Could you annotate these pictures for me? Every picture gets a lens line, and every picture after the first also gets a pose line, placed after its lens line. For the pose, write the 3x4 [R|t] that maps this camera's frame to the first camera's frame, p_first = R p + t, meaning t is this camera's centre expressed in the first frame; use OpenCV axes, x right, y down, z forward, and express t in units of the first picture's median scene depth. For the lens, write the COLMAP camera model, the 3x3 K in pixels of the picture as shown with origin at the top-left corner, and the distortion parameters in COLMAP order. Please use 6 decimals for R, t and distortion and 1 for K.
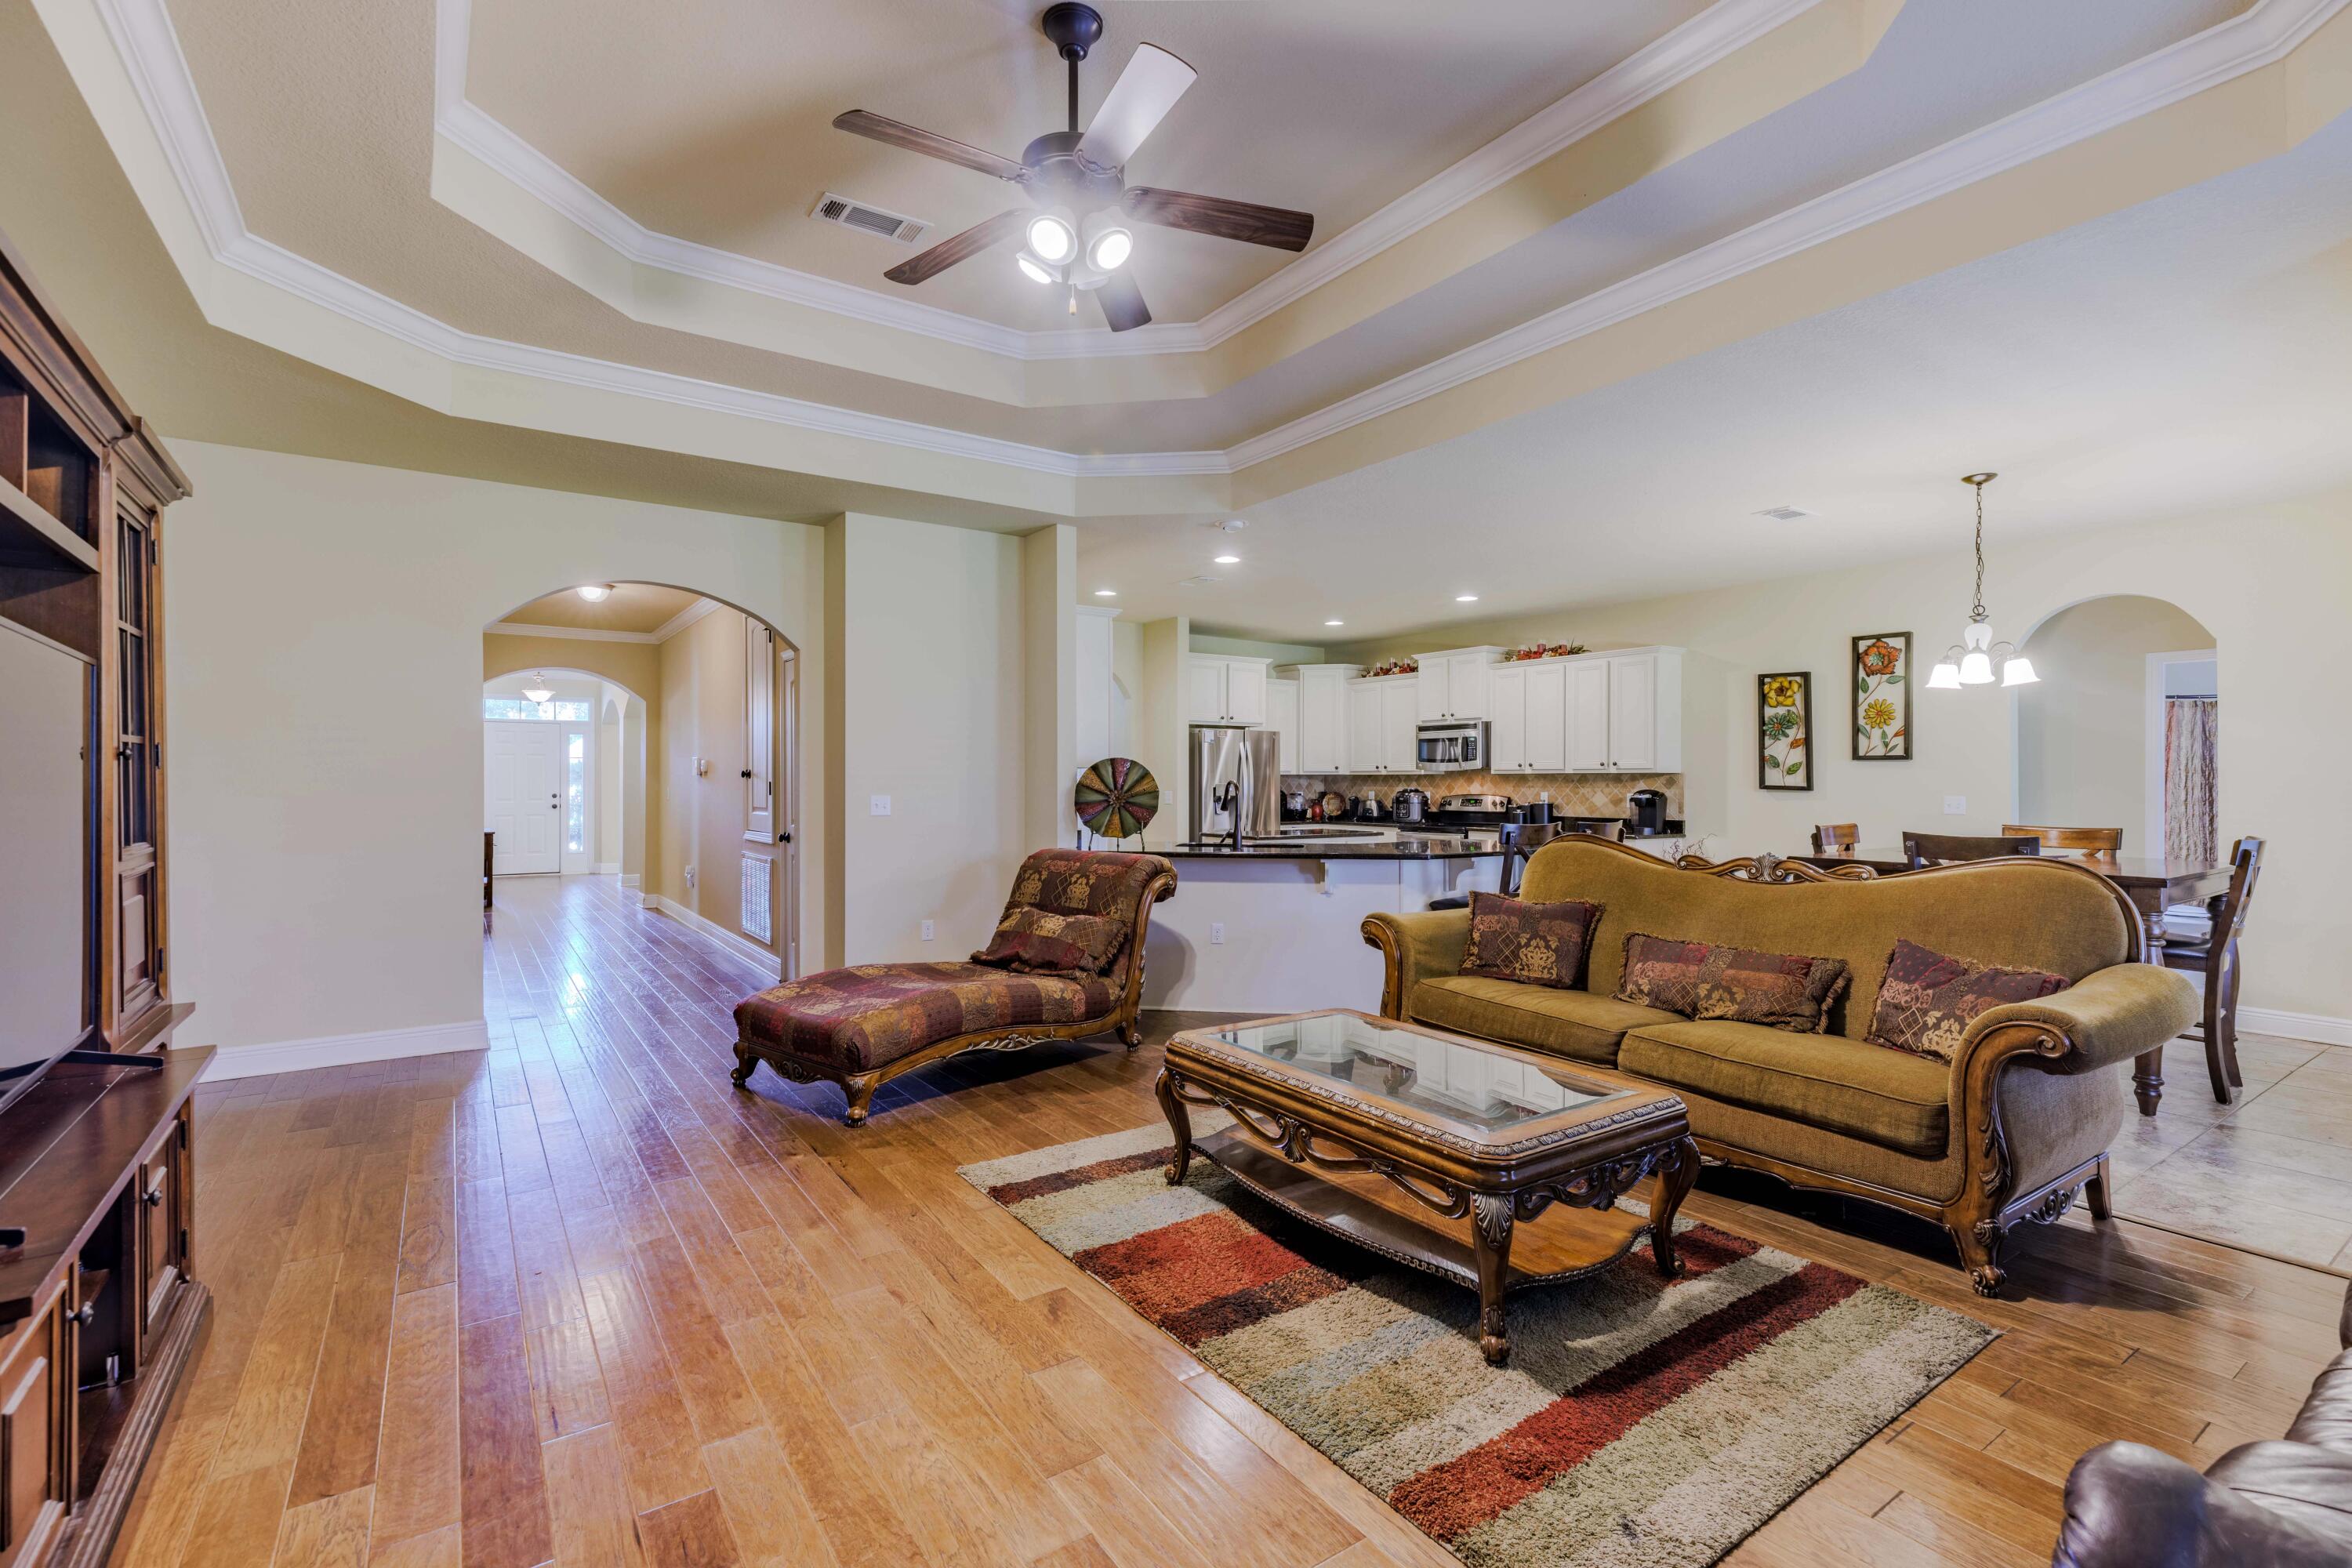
lens RADIAL K [[1044.5, 0, 1164.6], [0, 1044.5, 776.5], [0, 0, 1]] dist [0.002041, -0.000909]
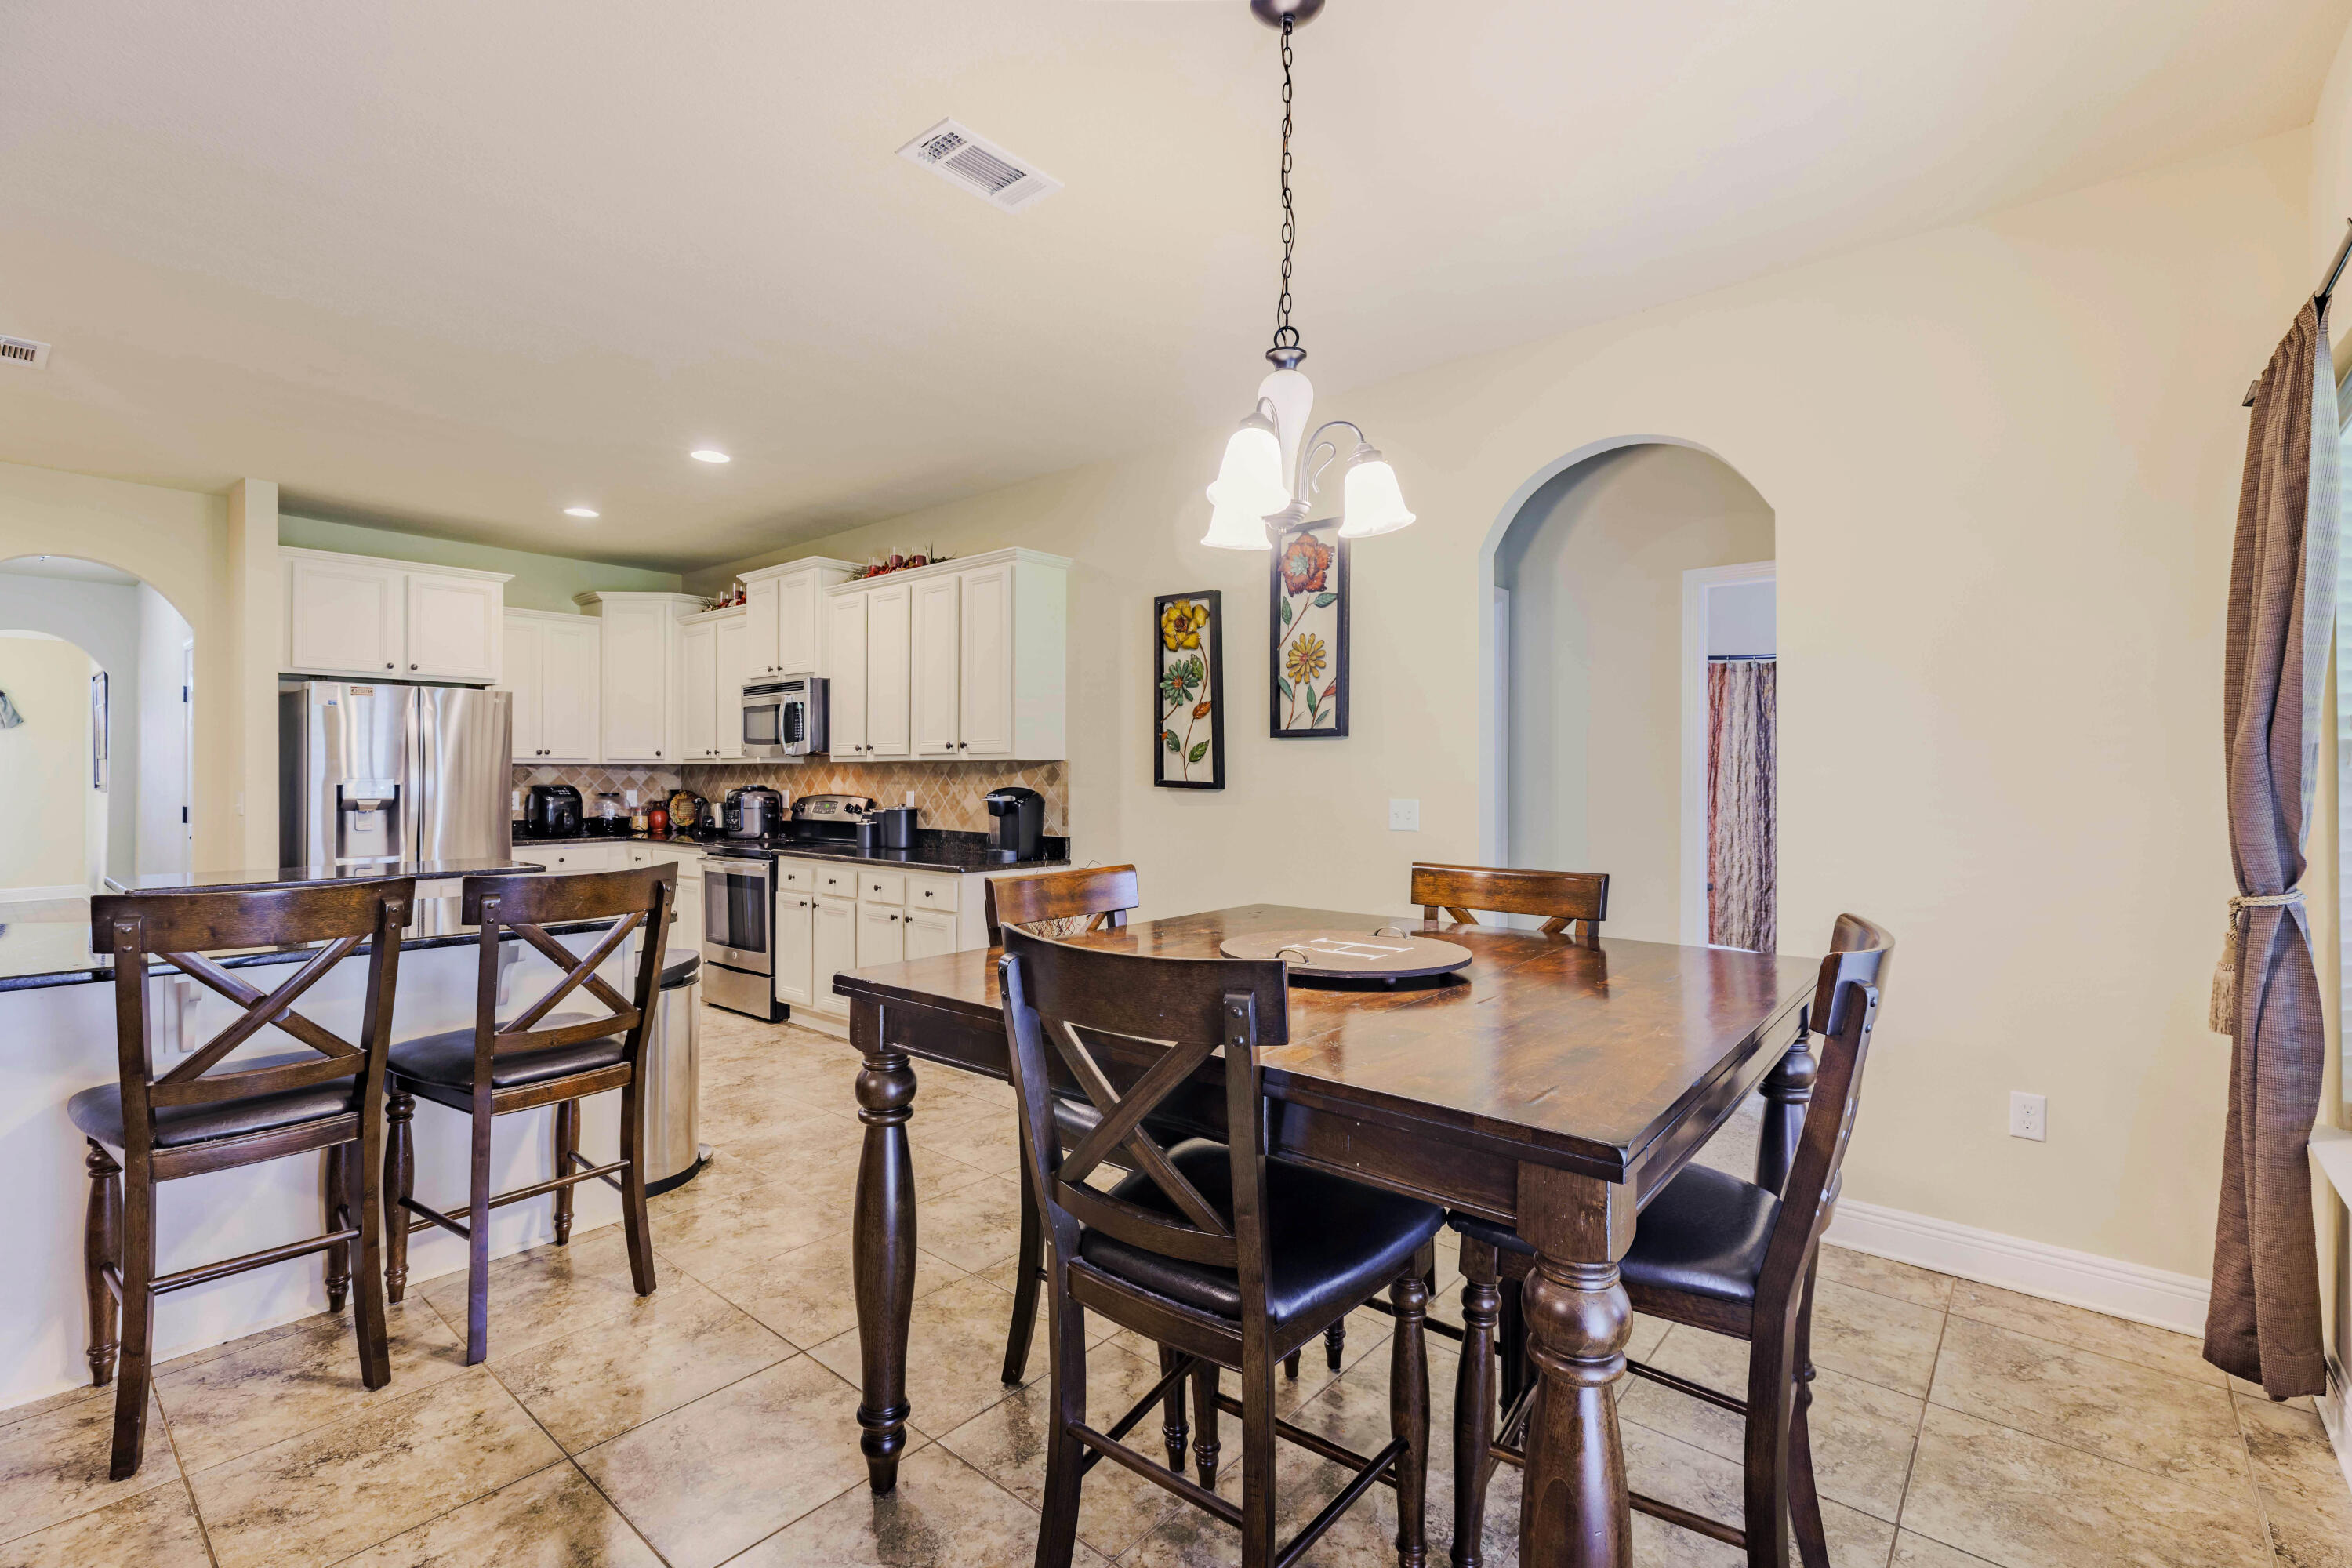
lens RADIAL K [[1044.5, 0, 1164.6], [0, 1044.5, 776.5], [0, 0, 1]] dist [0.002041, -0.000909]
pose [[0.965766, -0.000489, 0.259415, 0.391055], [-0.001088, 0.999982, 0.005935, 0.002384], [-0.259414, -0.006014, 0.965748, 0.390192]]
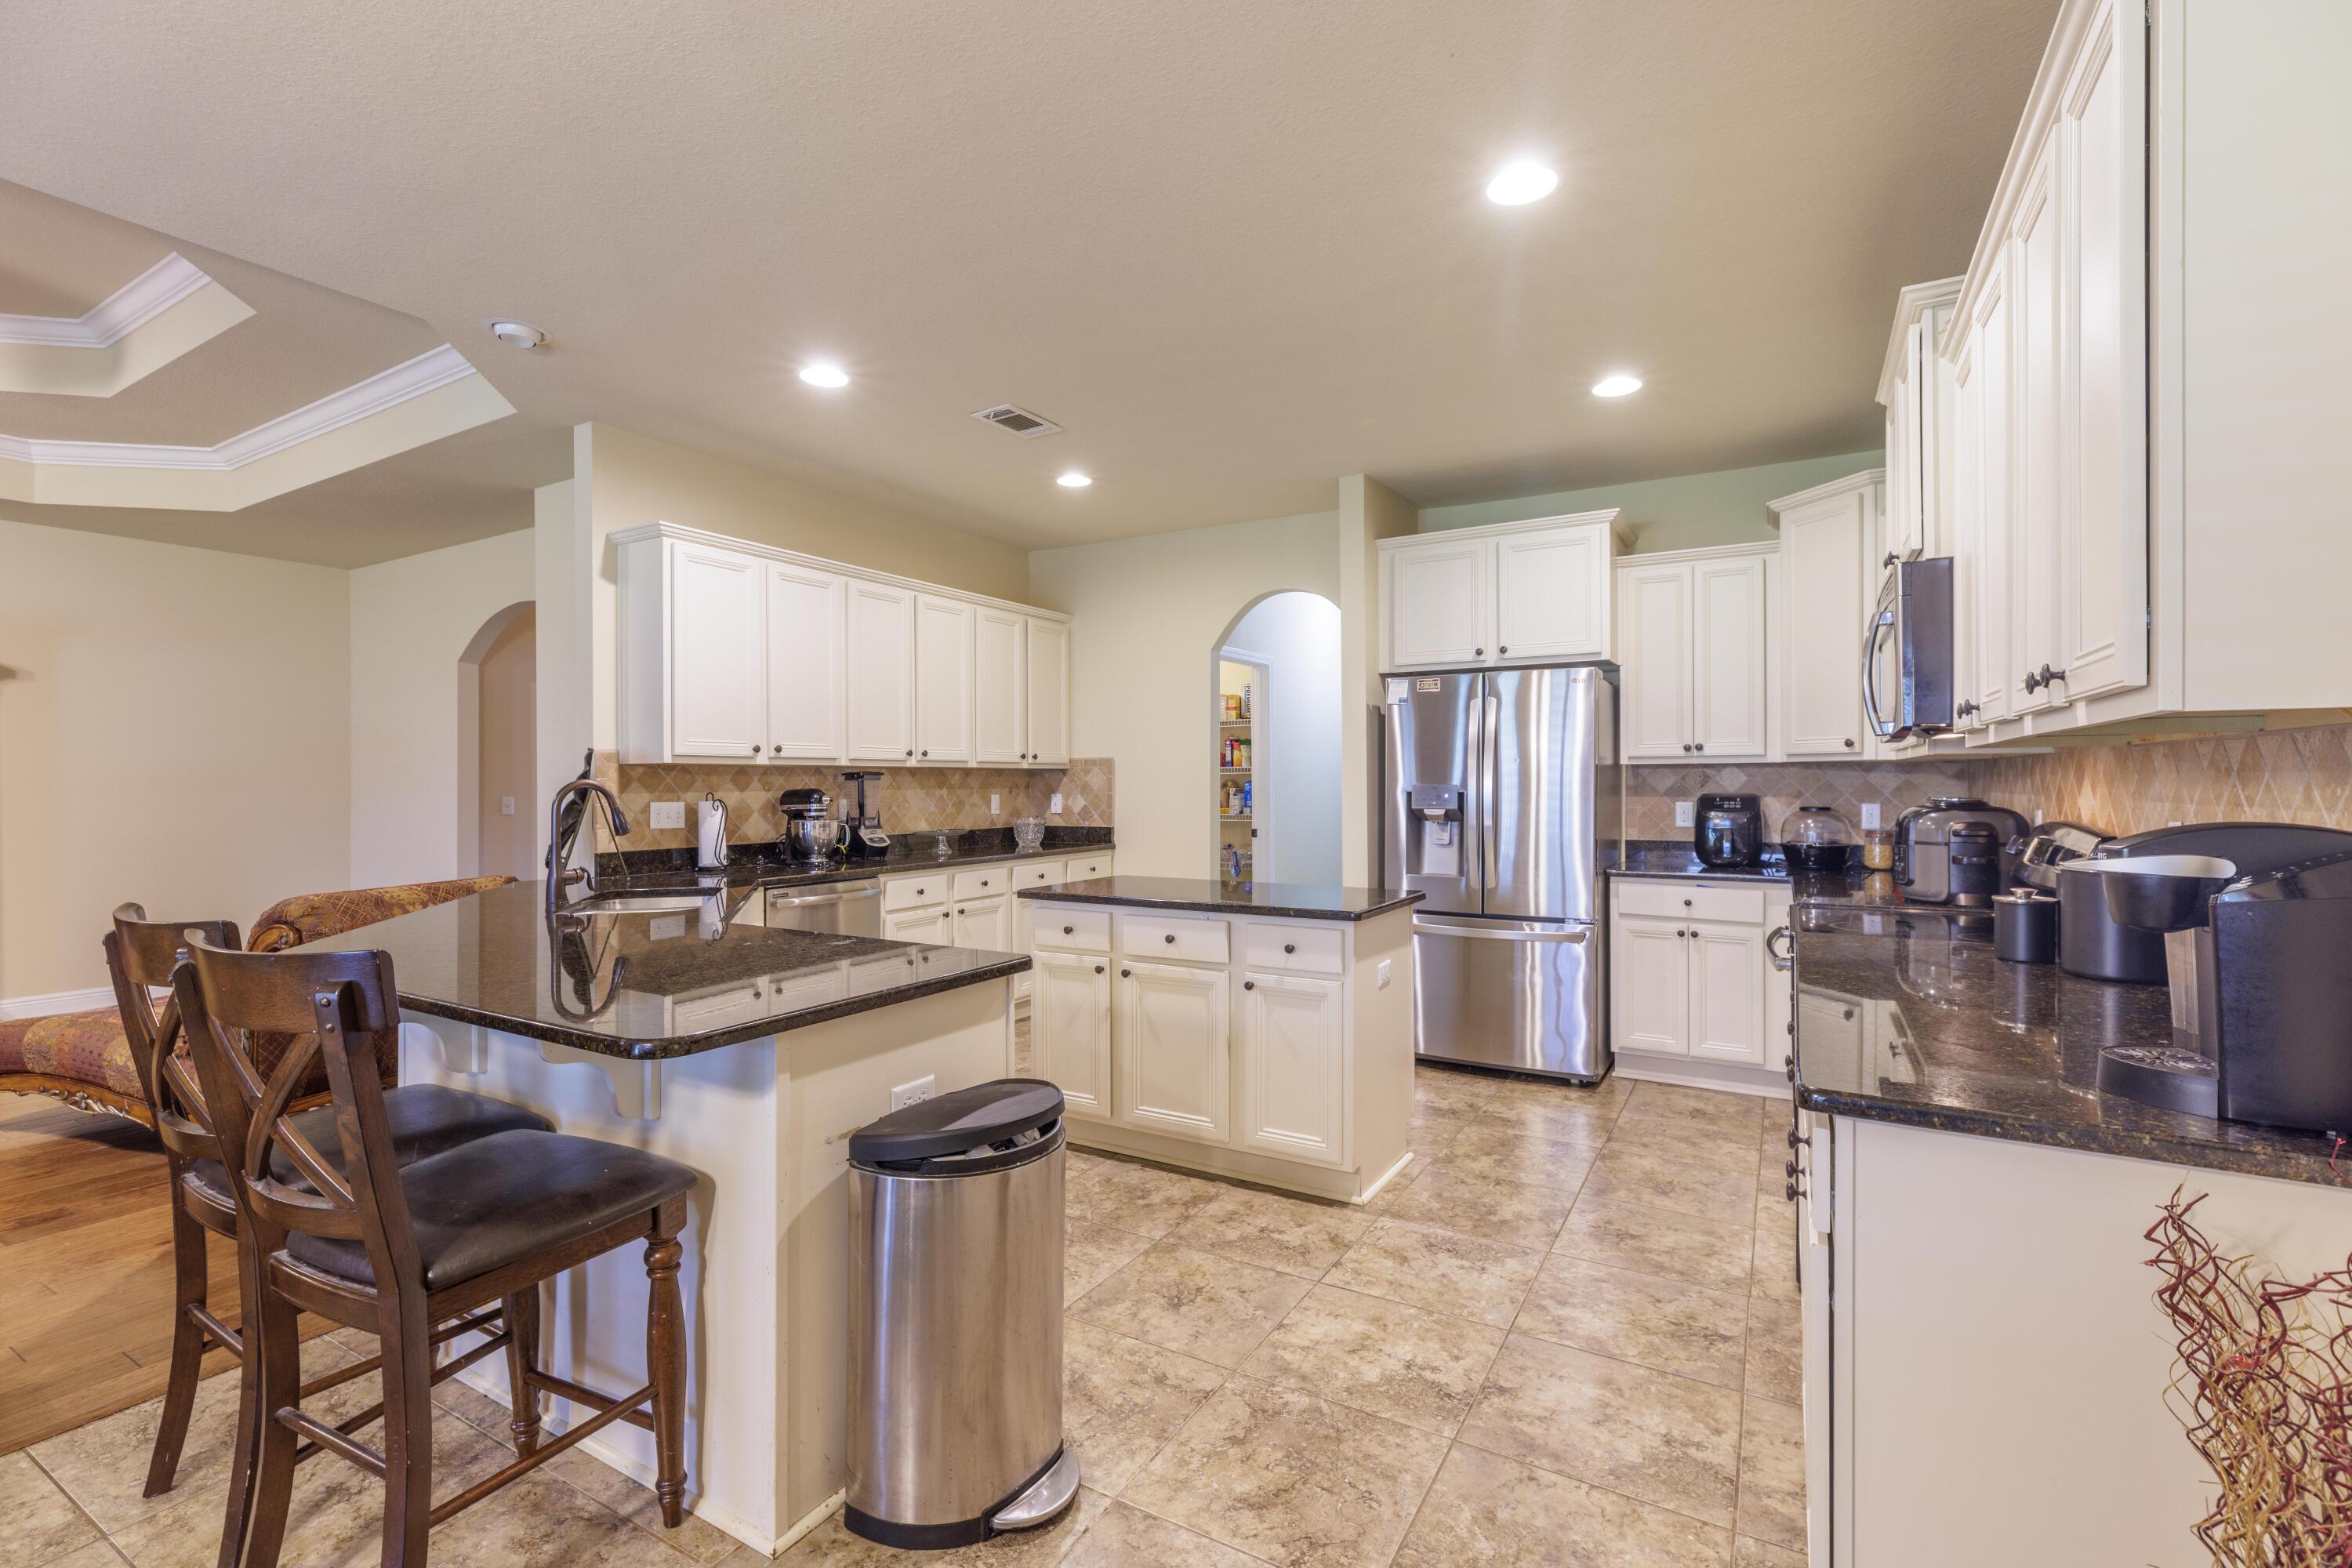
lens RADIAL K [[1012.2, 0, 1176.0], [0, 1012.2, 784.0], [0, 0, 1]] dist [0.001613, -0.000044]
pose [[0.411234, 0.000289, -0.911530, 0.531320], [0.005179, 0.999983, 0.002653, 0.005915], [0.911515, -0.005812, 0.411225, 0.805489]]
